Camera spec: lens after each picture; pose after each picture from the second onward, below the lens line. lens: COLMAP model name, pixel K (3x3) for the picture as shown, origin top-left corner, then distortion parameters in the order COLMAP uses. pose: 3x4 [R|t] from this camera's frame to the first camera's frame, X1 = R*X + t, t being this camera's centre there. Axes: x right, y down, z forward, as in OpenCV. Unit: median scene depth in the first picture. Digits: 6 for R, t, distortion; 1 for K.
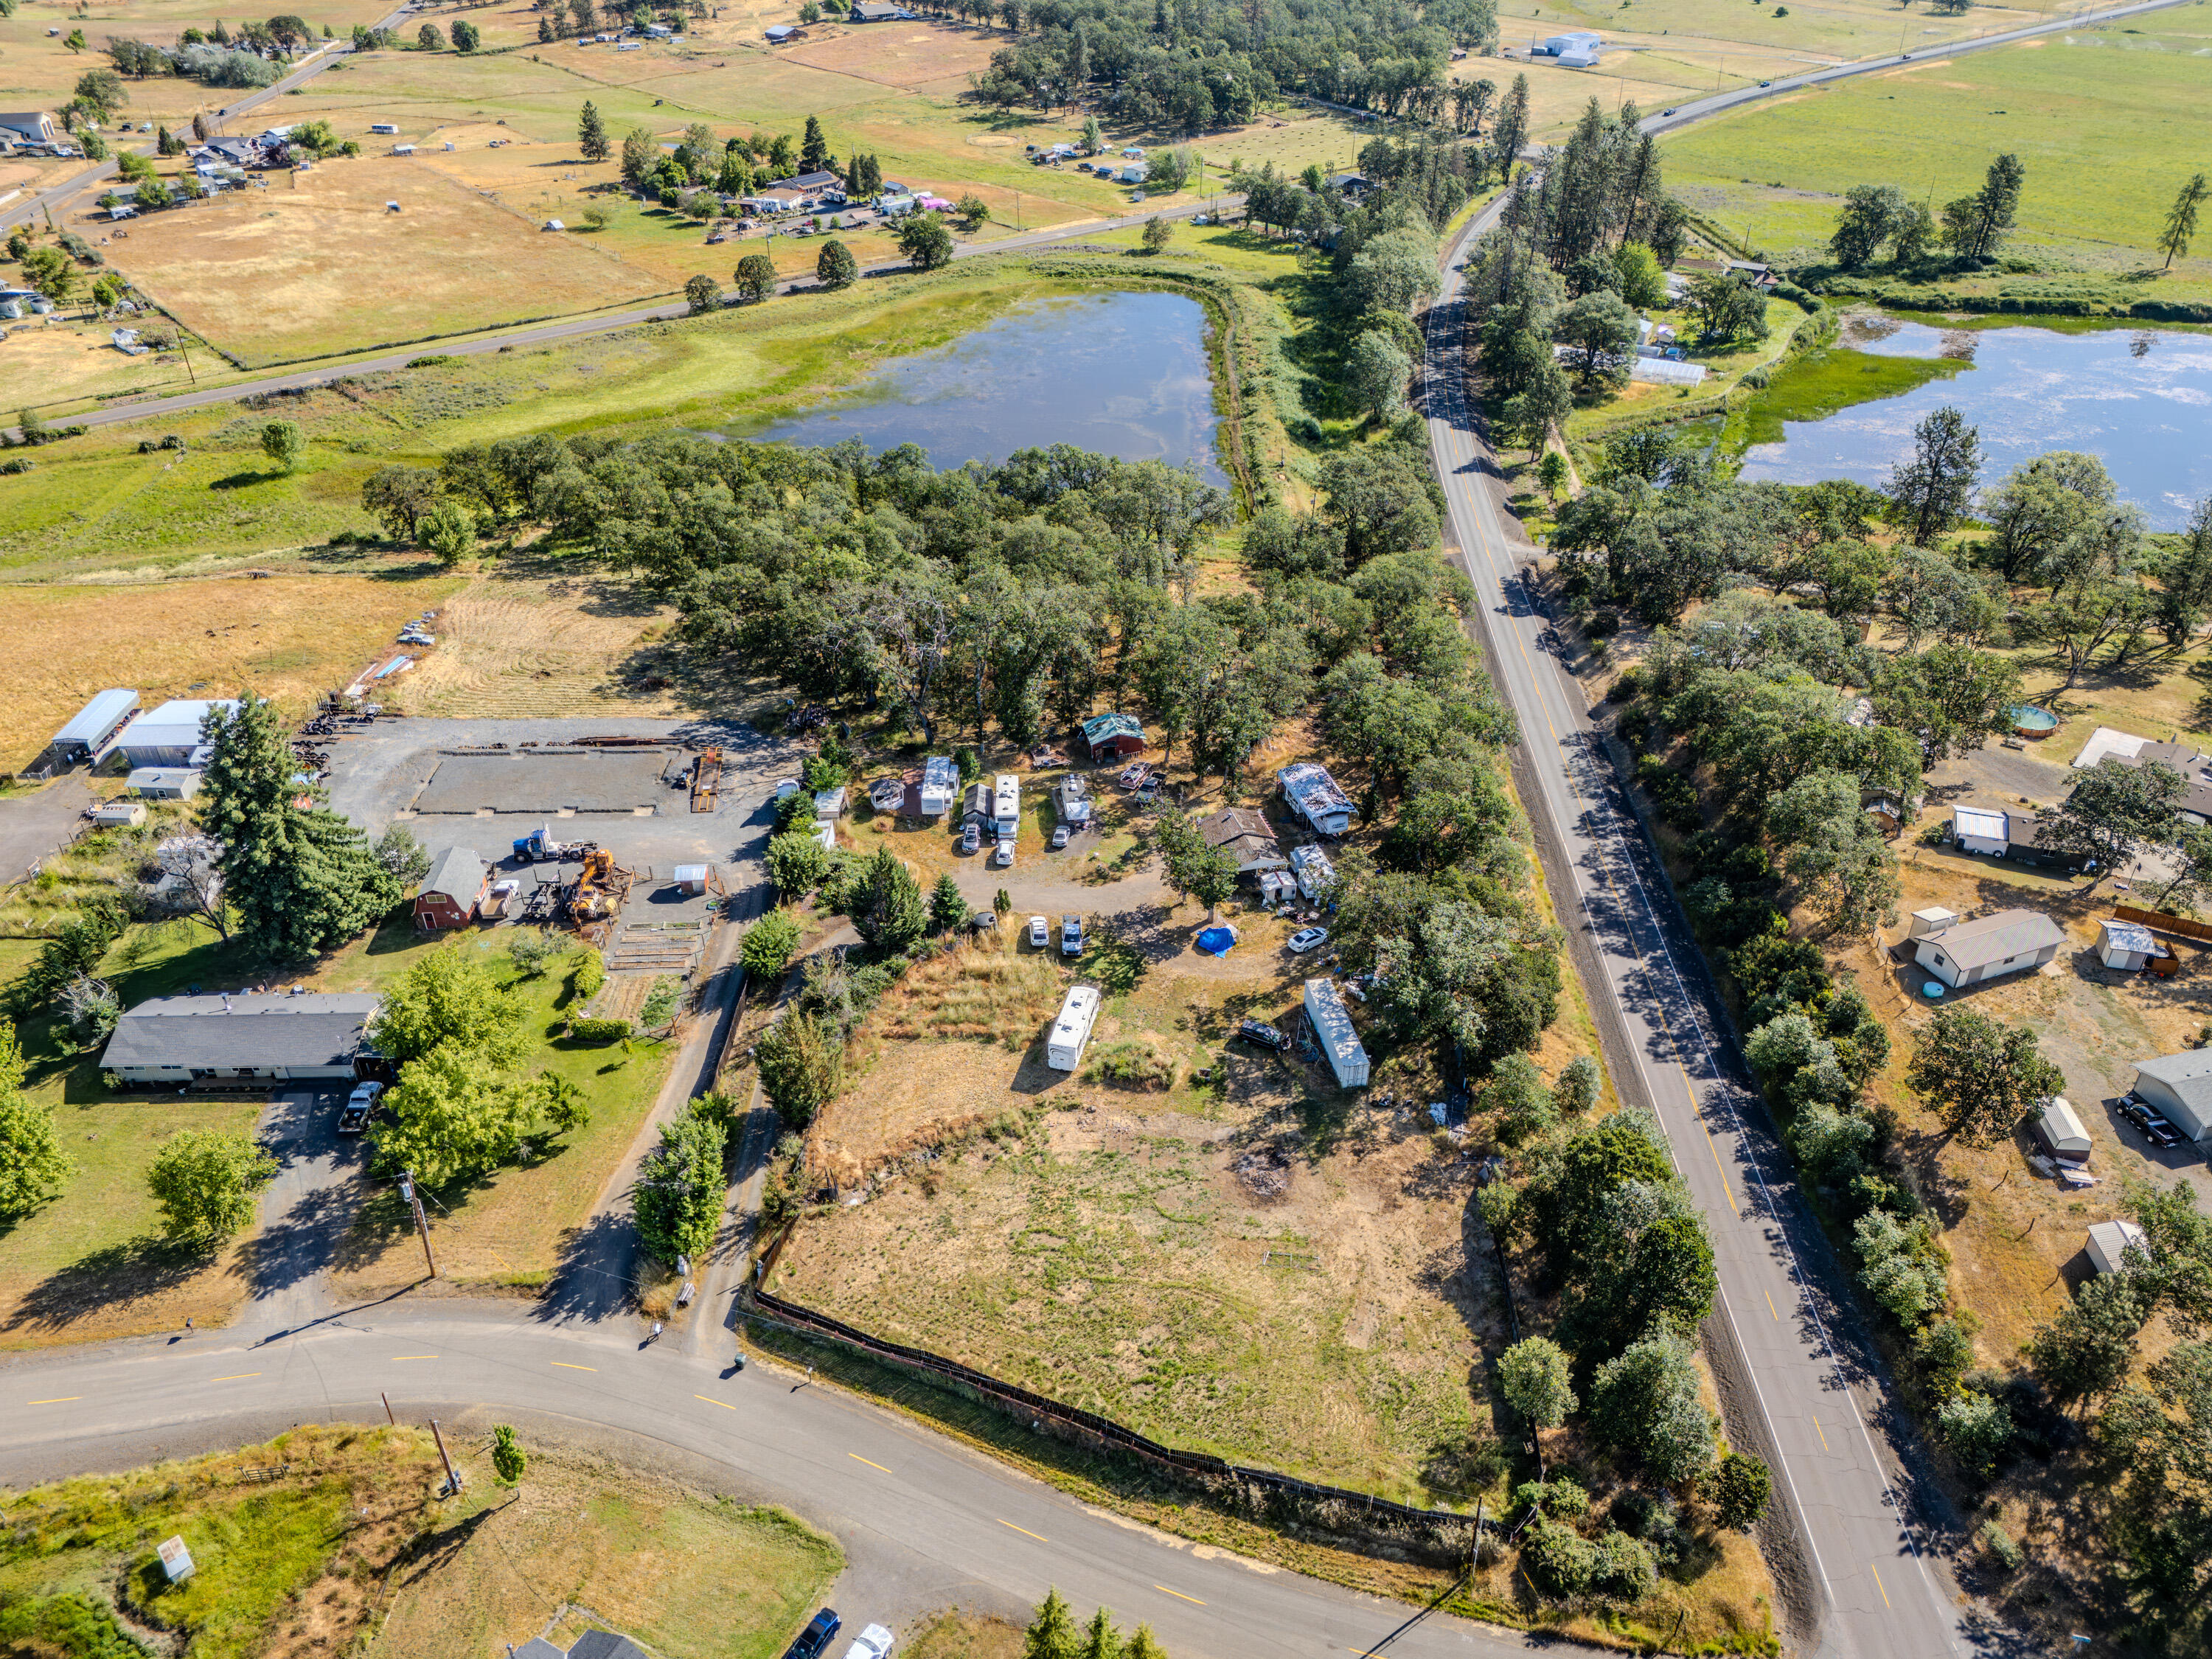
lens RADIAL K [[1653.4, 0, 1099.2], [0, 1653.4, 835.7], [0, 0, 1]] dist [0.072934, -0.068265]
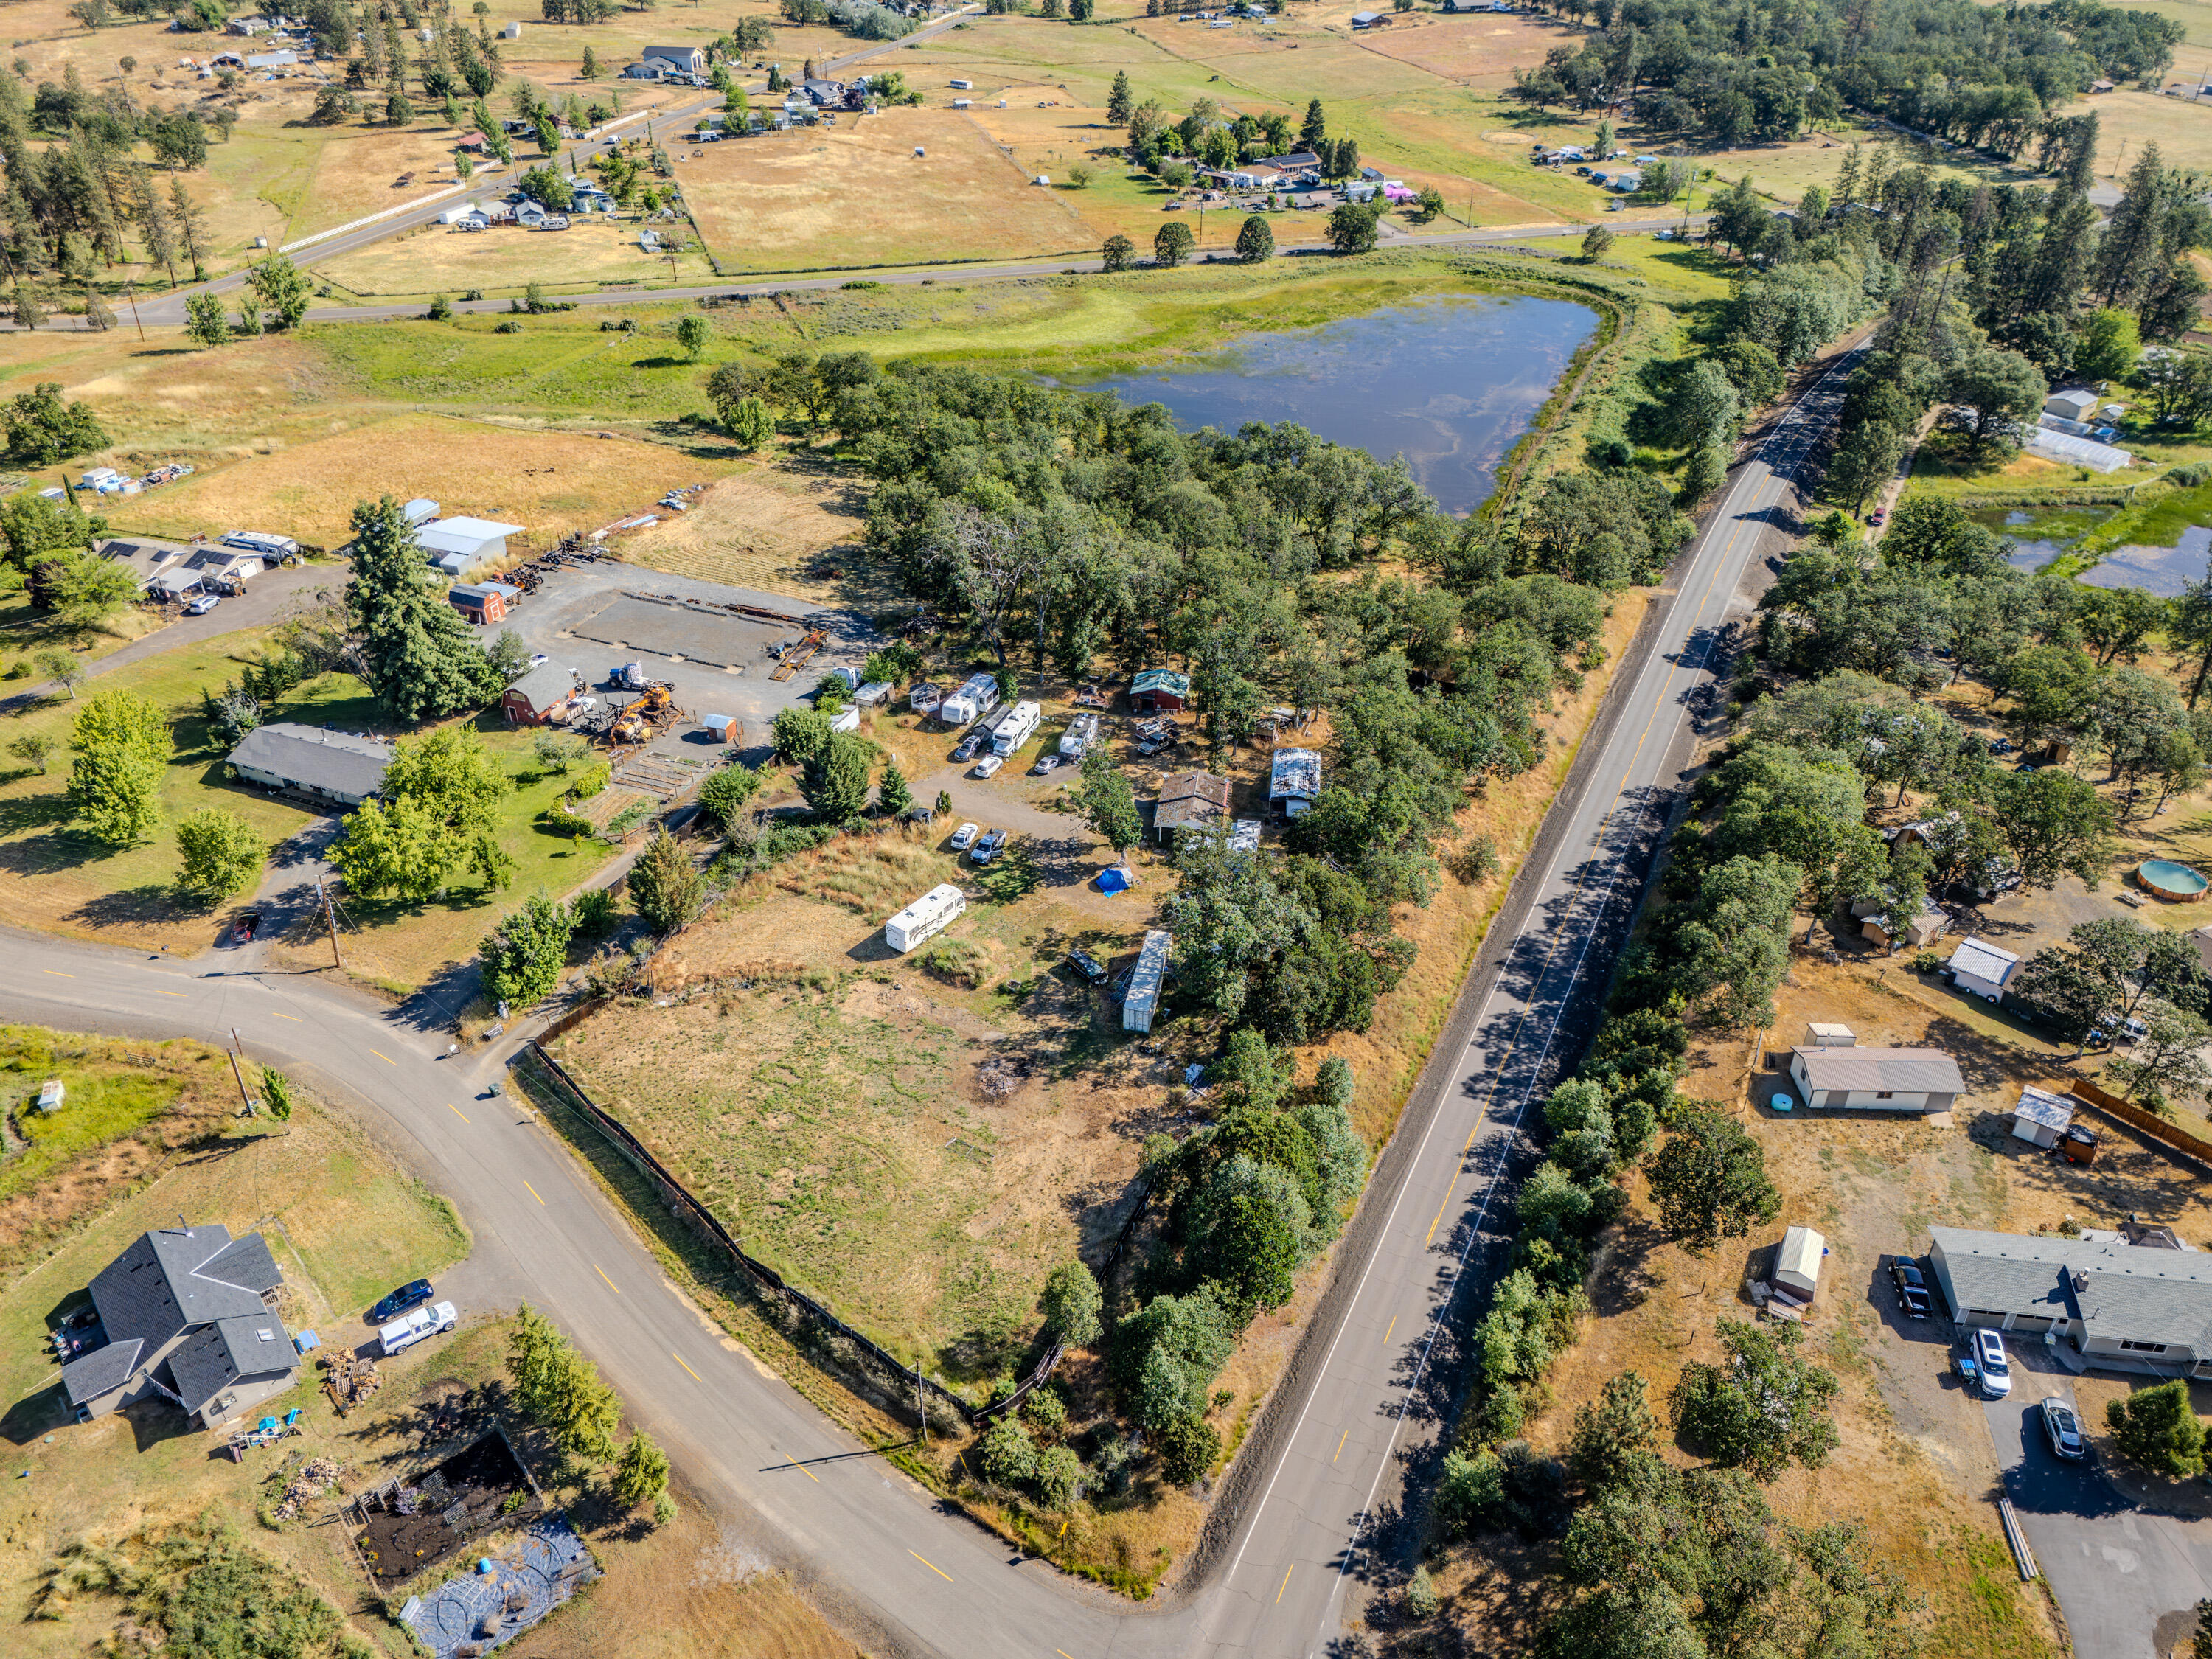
lens RADIAL K [[1653.4, 0, 1099.2], [0, 1653.4, 835.7], [0, 0, 1]] dist [0.072934, -0.068265]
pose [[0.919901, 0.221287, -0.323751, 0.361649], [-0.219701, 0.974665, 0.041939, -0.006669], [0.324829, 0.032549, 0.945212, -0.000656]]
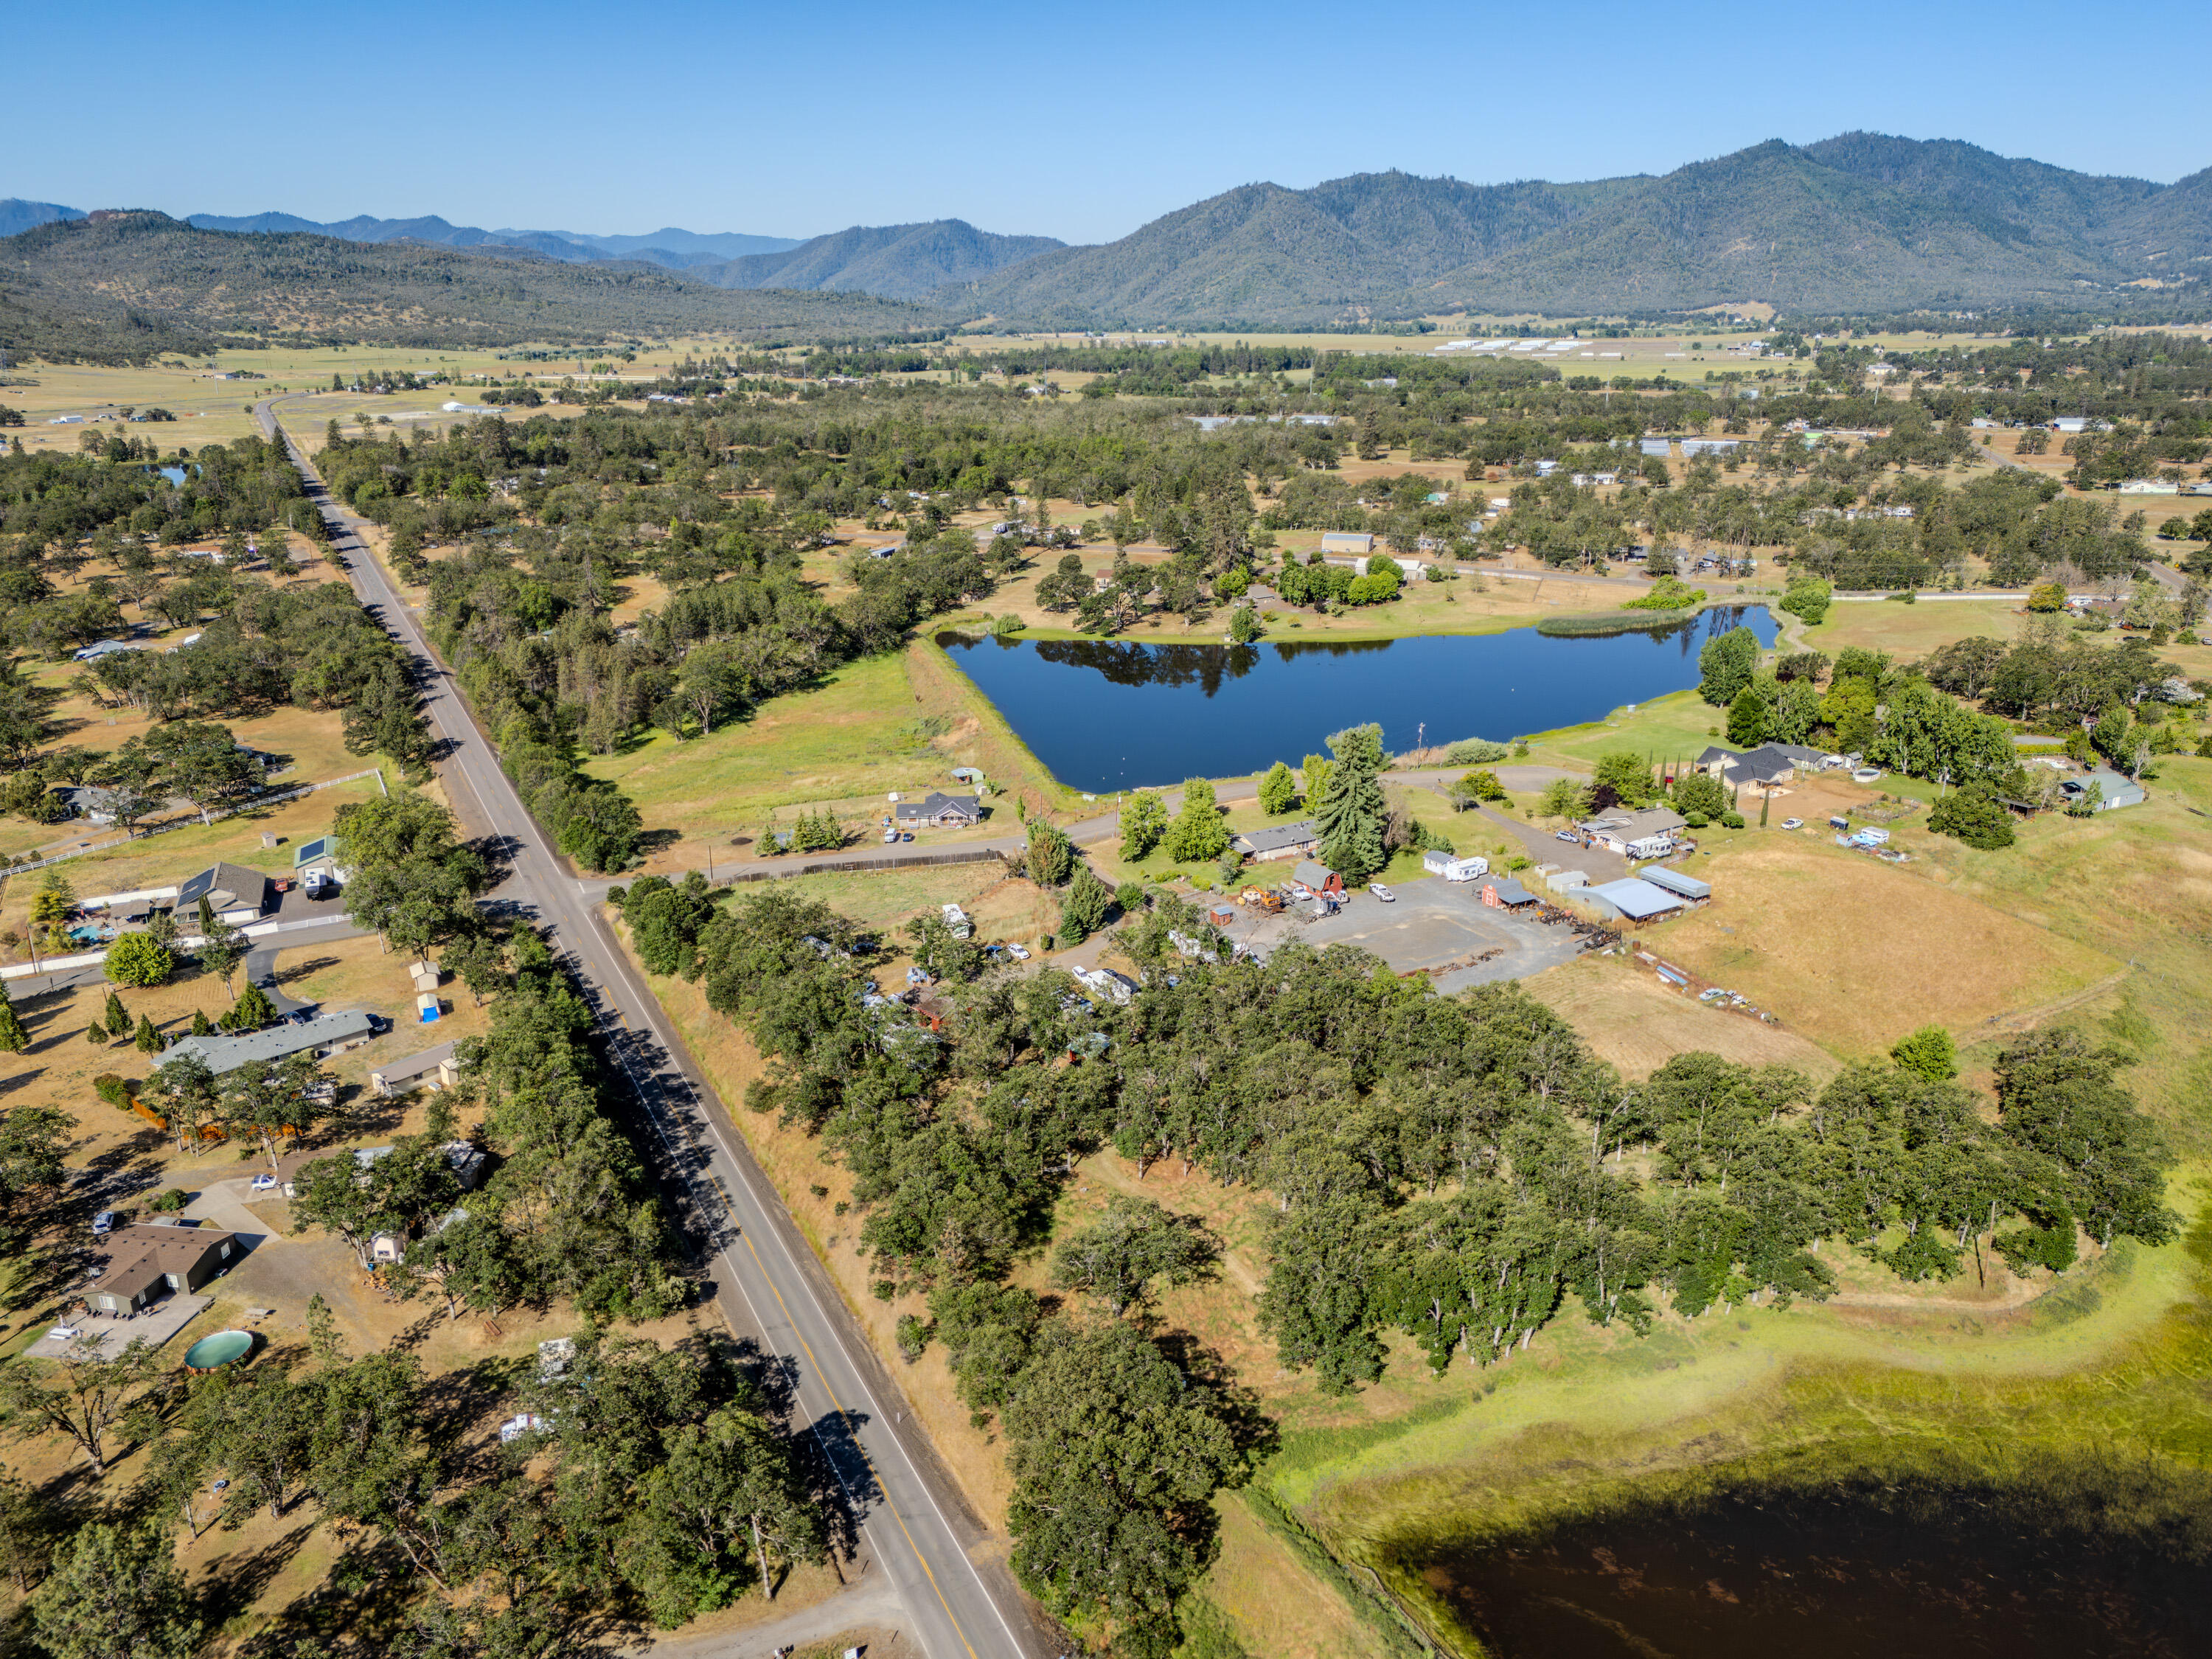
lens RADIAL K [[1646.9, 0, 1044.8], [0, 1646.9, 829.6], [0, 0, 1]] dist [0.083197, -0.060836]
pose [[-0.878620, 0.144856, -0.455020, 0.602101], [-0.263819, 0.647000, 0.715395, -1.076755], [0.398027, 0.748604, -0.530252, 1.609148]]
